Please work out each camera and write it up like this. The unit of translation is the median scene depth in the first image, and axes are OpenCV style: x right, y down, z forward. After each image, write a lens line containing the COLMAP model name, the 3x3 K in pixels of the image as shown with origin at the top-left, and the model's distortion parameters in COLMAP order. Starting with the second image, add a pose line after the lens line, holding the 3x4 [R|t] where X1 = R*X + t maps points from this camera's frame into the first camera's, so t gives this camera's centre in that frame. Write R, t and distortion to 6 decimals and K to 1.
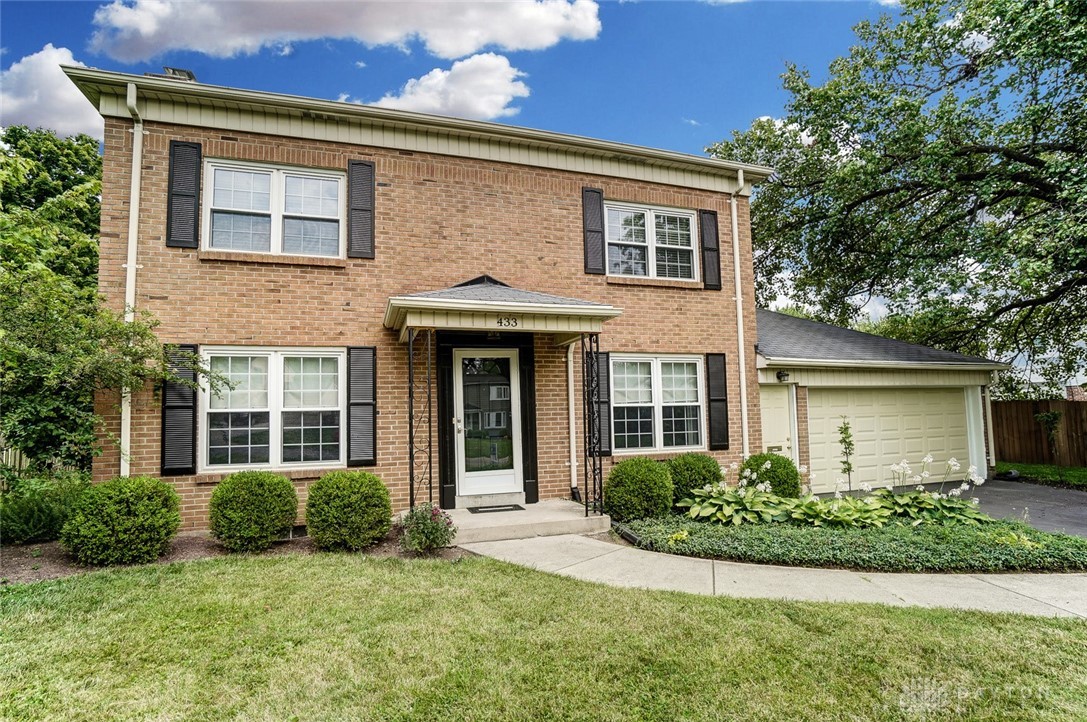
lens RADIAL K [[510.5, 0, 543.5], [0, 510.5, 361.0], [0, 0, 1]] dist [-0.025804, 0.000638]
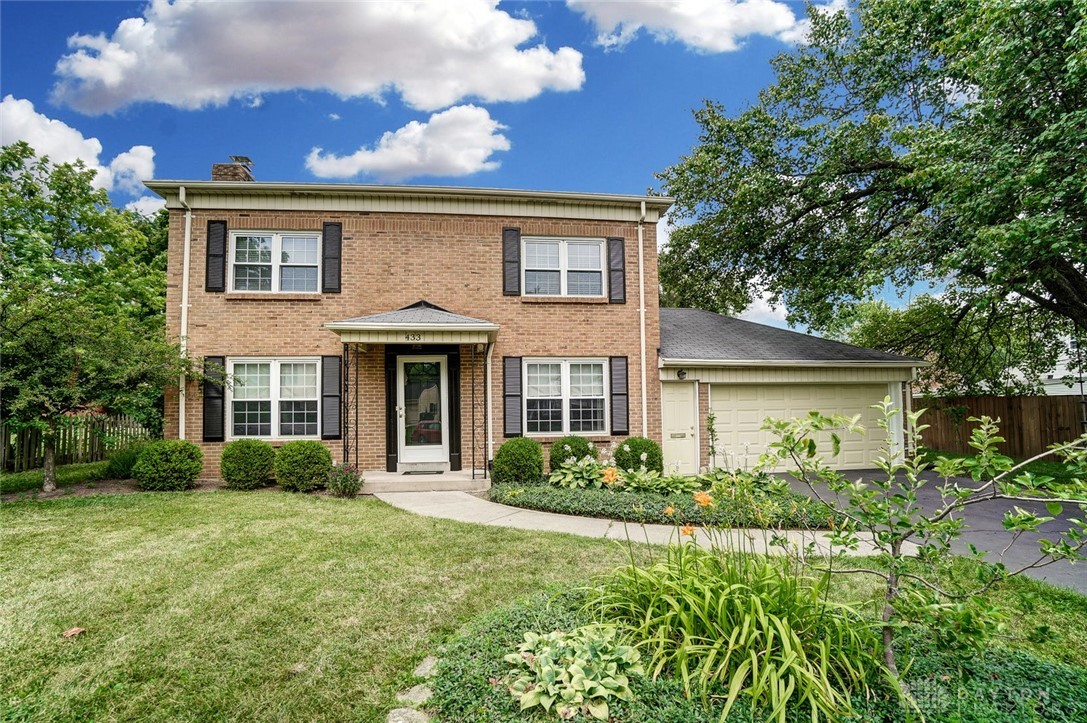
lens RADIAL K [[471.7, 0, 527.9], [0, 471.7, 367.3], [0, 0, 1]] dist [-0.037082, 0.000084]
pose [[0.983891, -0.006543, -0.178647, 0.394919], [0.010227, 0.999753, 0.019709, -0.014917], [0.178474, -0.021218, 0.983716, -0.178618]]
